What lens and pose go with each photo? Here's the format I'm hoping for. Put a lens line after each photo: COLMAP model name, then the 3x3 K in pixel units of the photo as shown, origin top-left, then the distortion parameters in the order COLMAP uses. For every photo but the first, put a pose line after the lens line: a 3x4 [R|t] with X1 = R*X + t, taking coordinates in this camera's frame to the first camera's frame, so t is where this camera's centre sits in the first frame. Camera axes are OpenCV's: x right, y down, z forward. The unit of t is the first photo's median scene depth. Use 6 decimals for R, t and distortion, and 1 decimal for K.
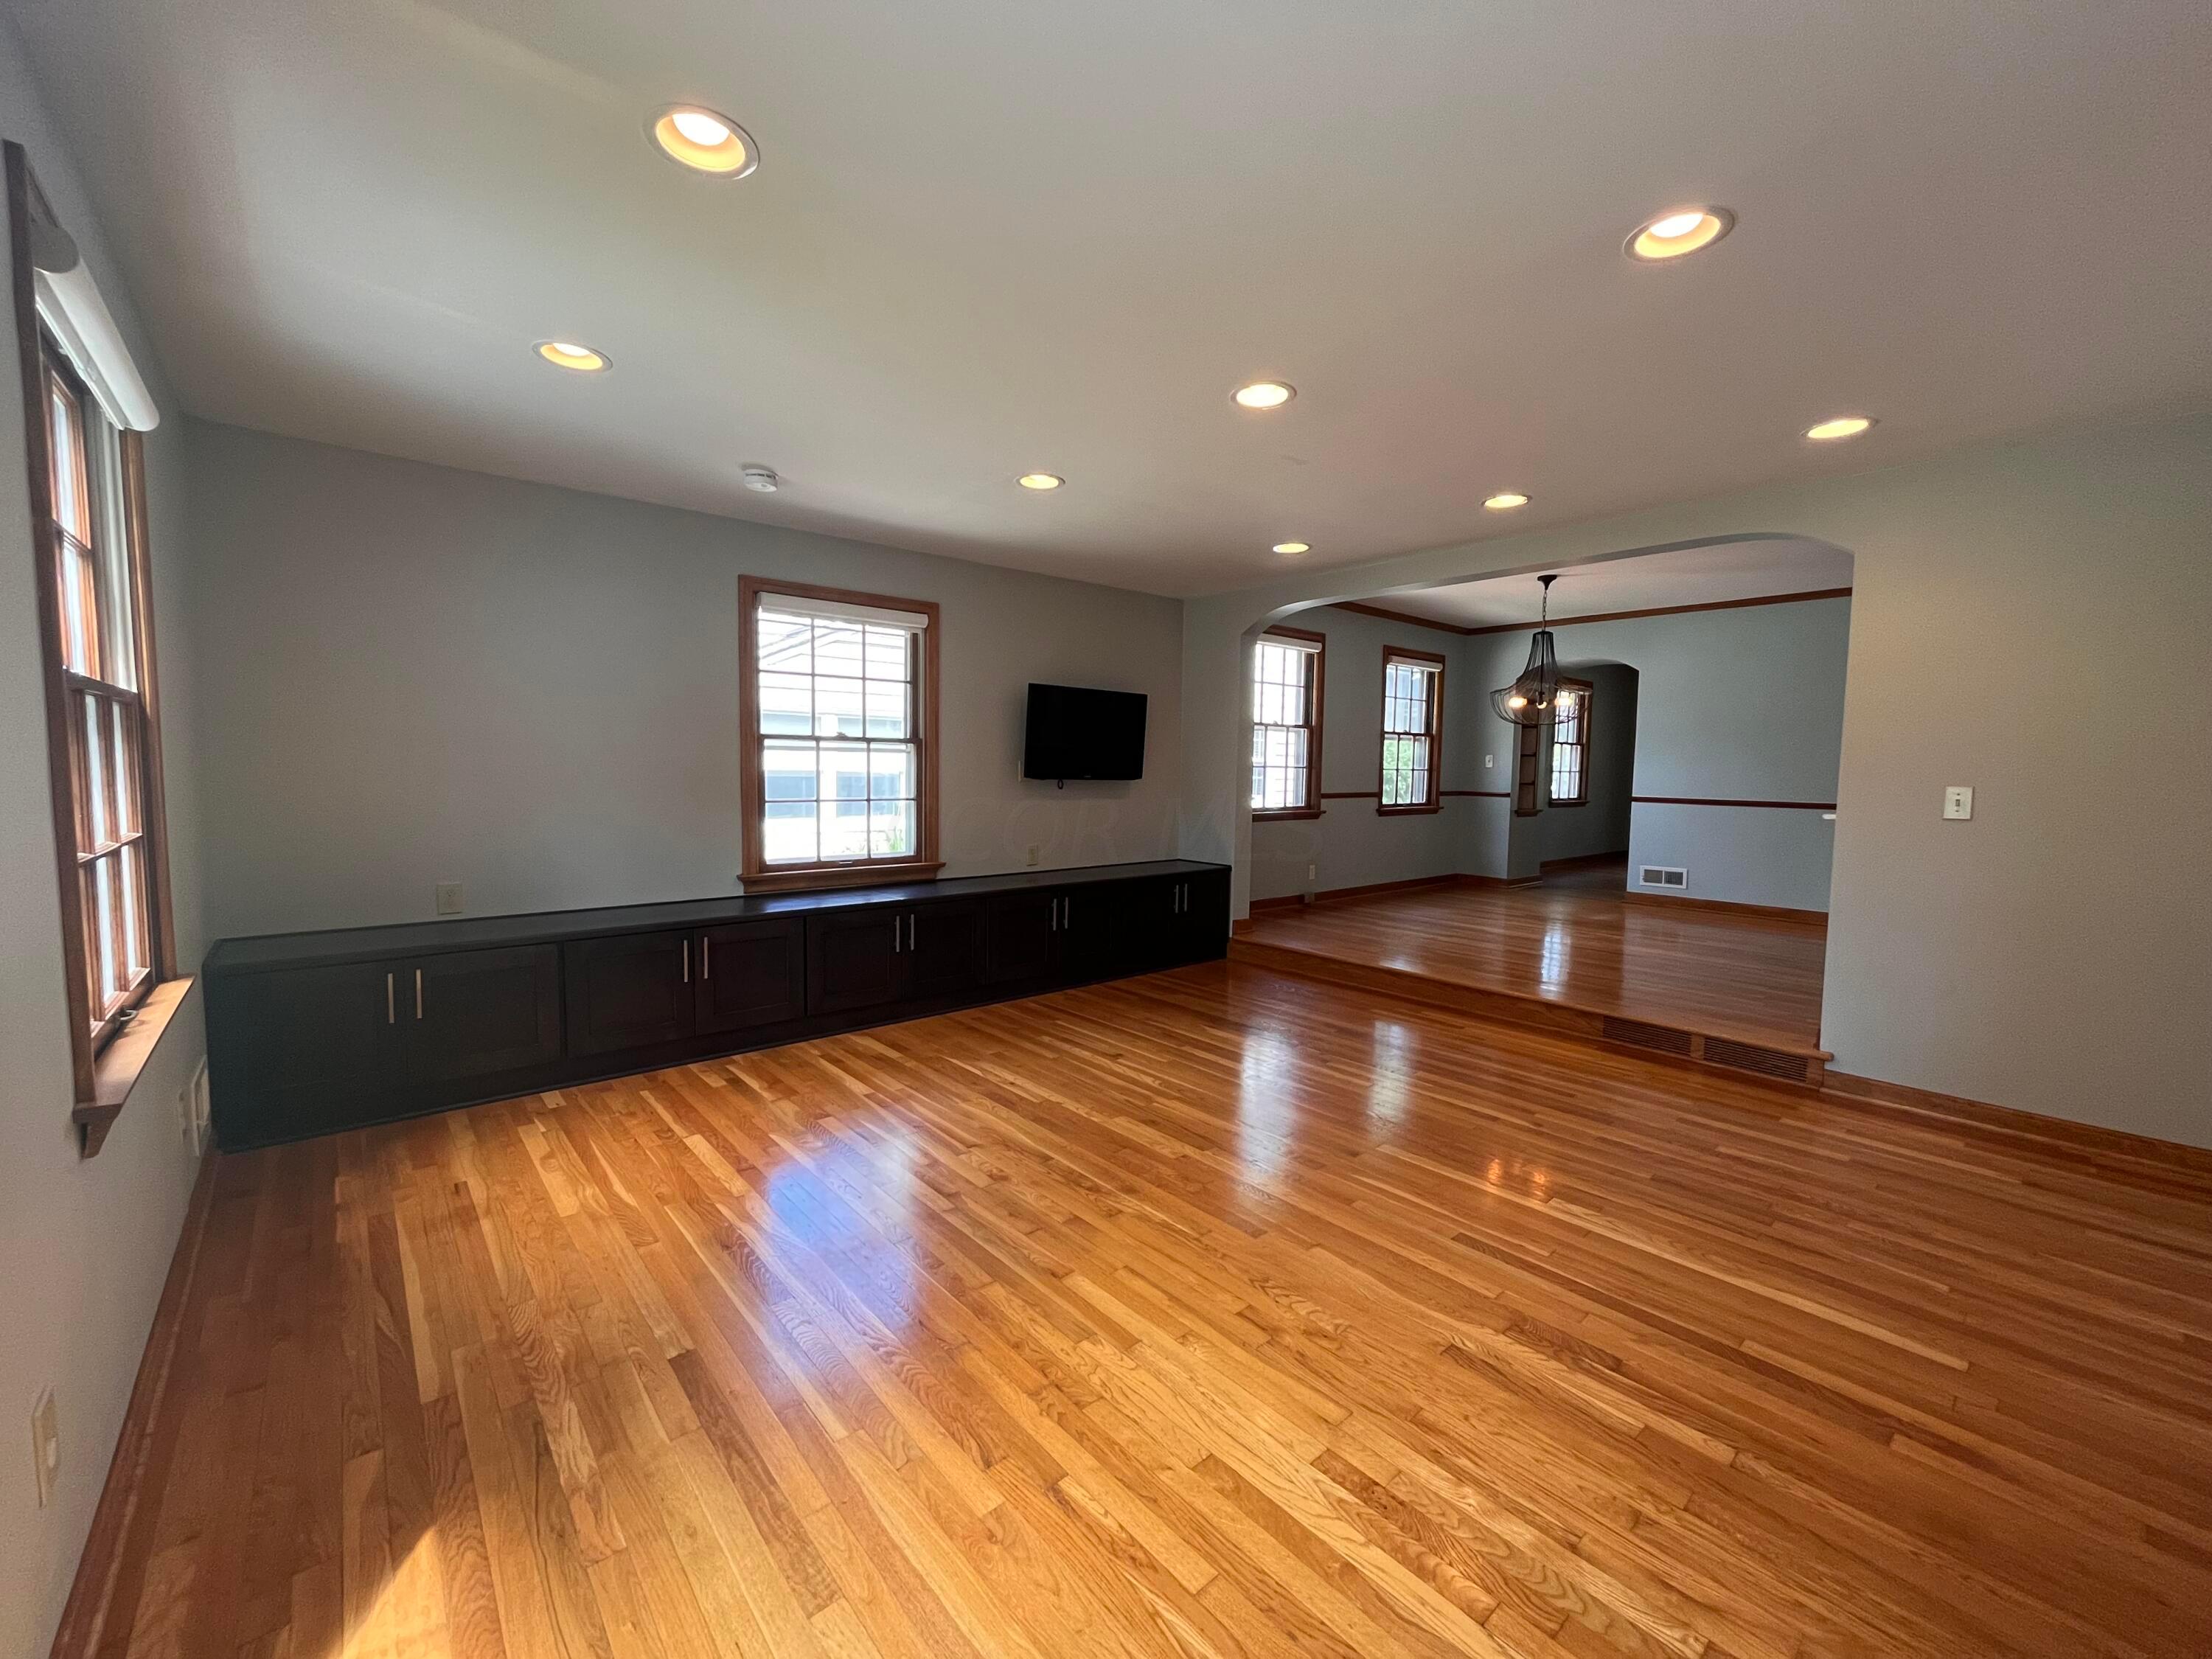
lens RADIAL K [[894.1, 0, 1103.8], [0, 894.1, 826.6], [0, 0, 1]] dist [-0.001507, -0.000345]
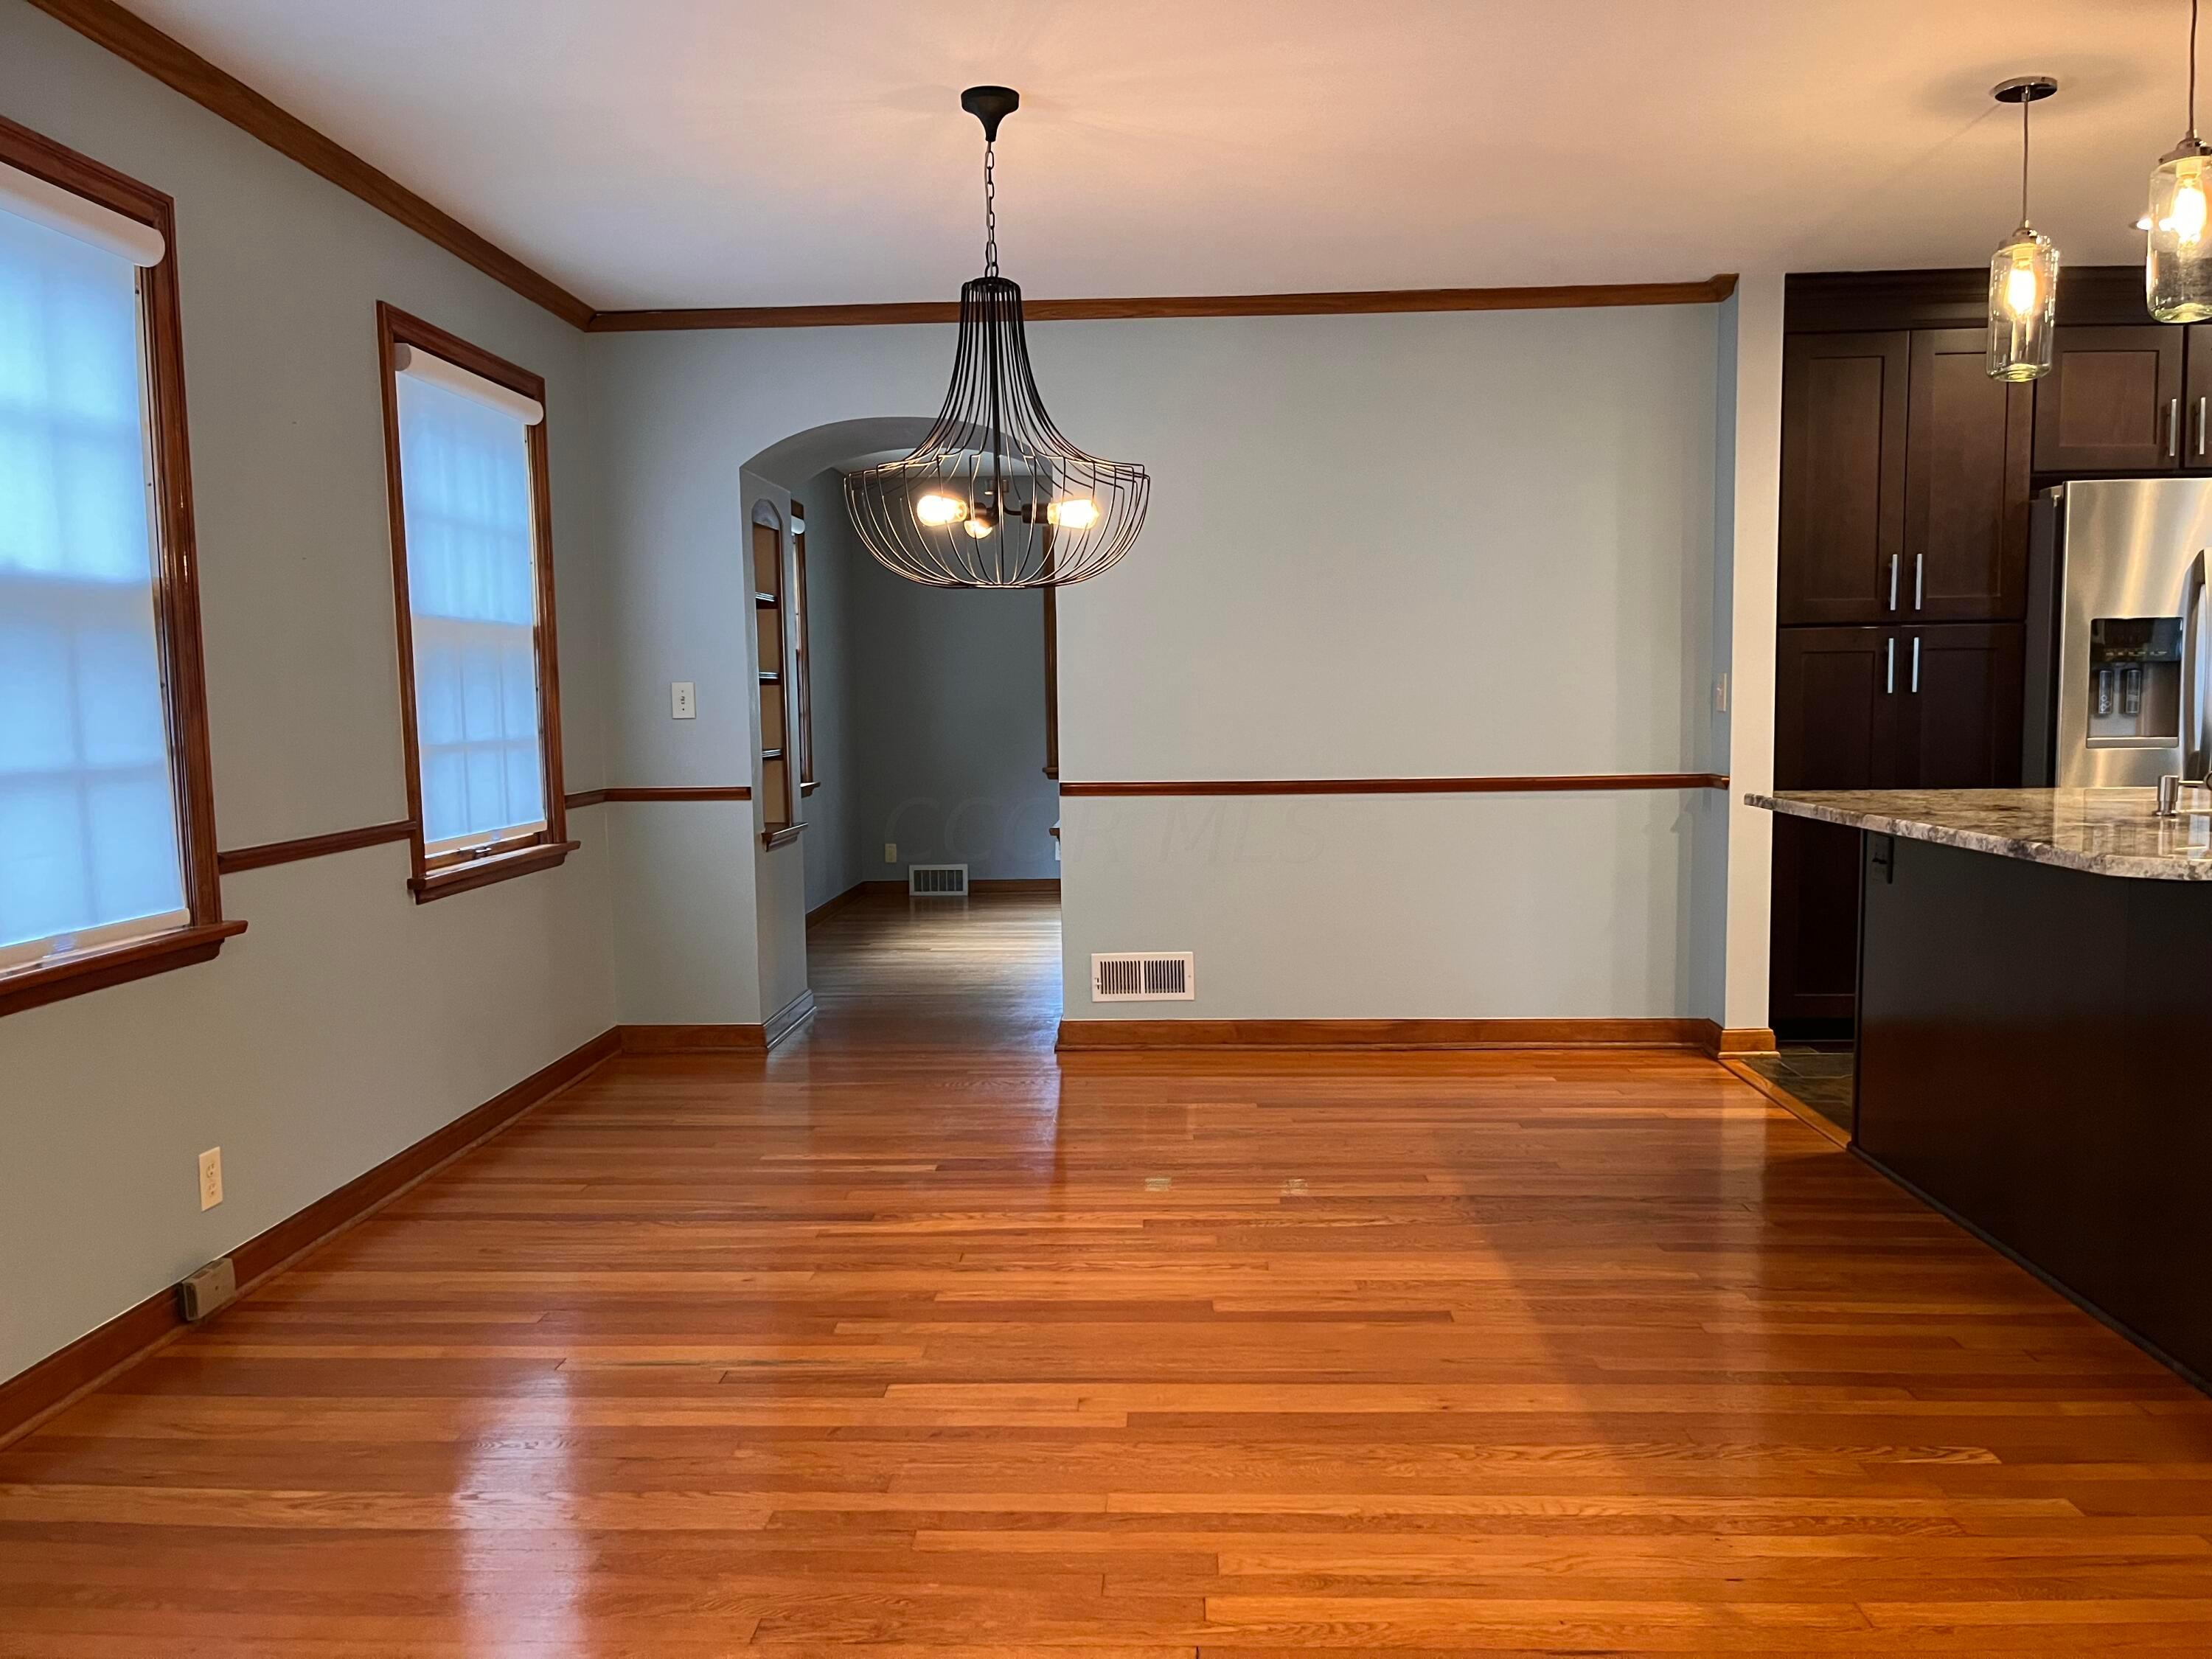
lens RADIAL K [[1688.3, 0, 1106.2], [0, 1688.3, 839.1], [0, 0, 1]] dist [0.049096, -0.066448]
pose [[0.690252, -0.089771, 0.717978, 0.133162], [0.076681, 0.995762, 0.050784, -0.084412], [-0.719494, 0.020002, 0.694210, 0.889405]]
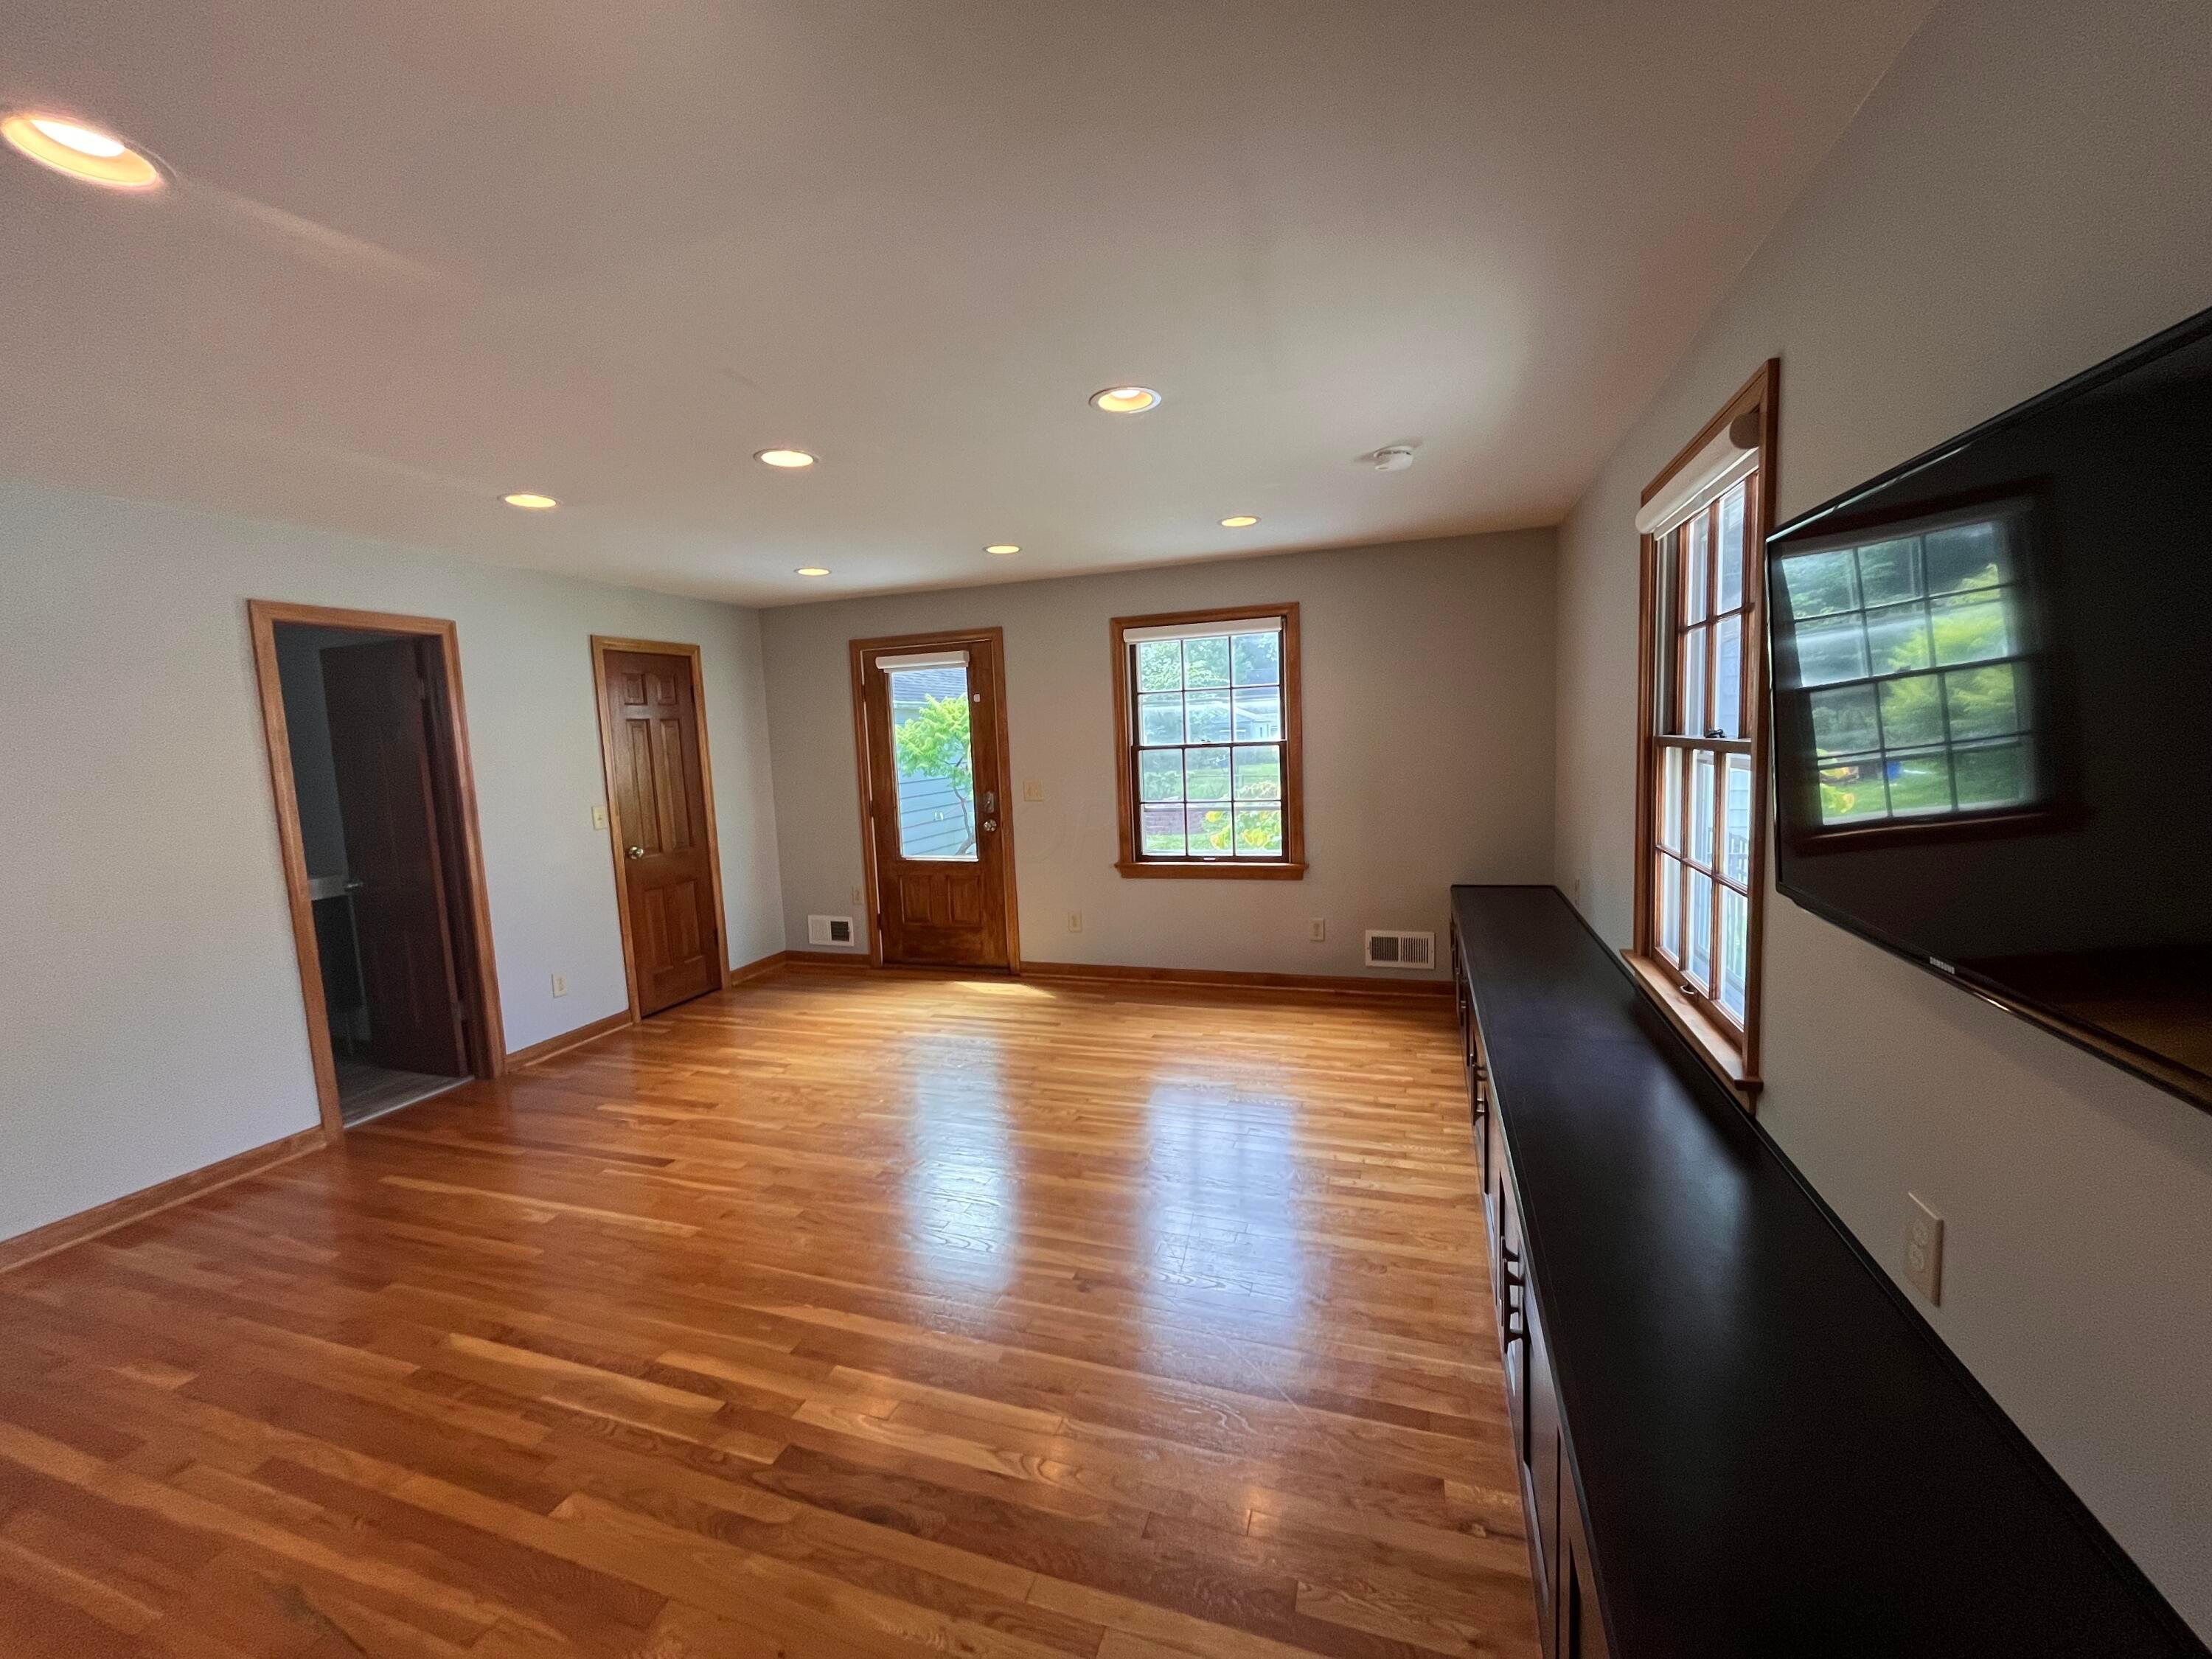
lens RADIAL K [[894.1, 0, 1097.0], [0, 894.1, 841.9], [0, 0, 1]] dist [-0.001507, -0.000345]
pose [[-0.866143, 0.081939, -0.493034, 0.280223], [-0.004292, 0.985214, 0.171277, -0.146835], [0.499778, 0.150466, -0.852984, 1.446523]]
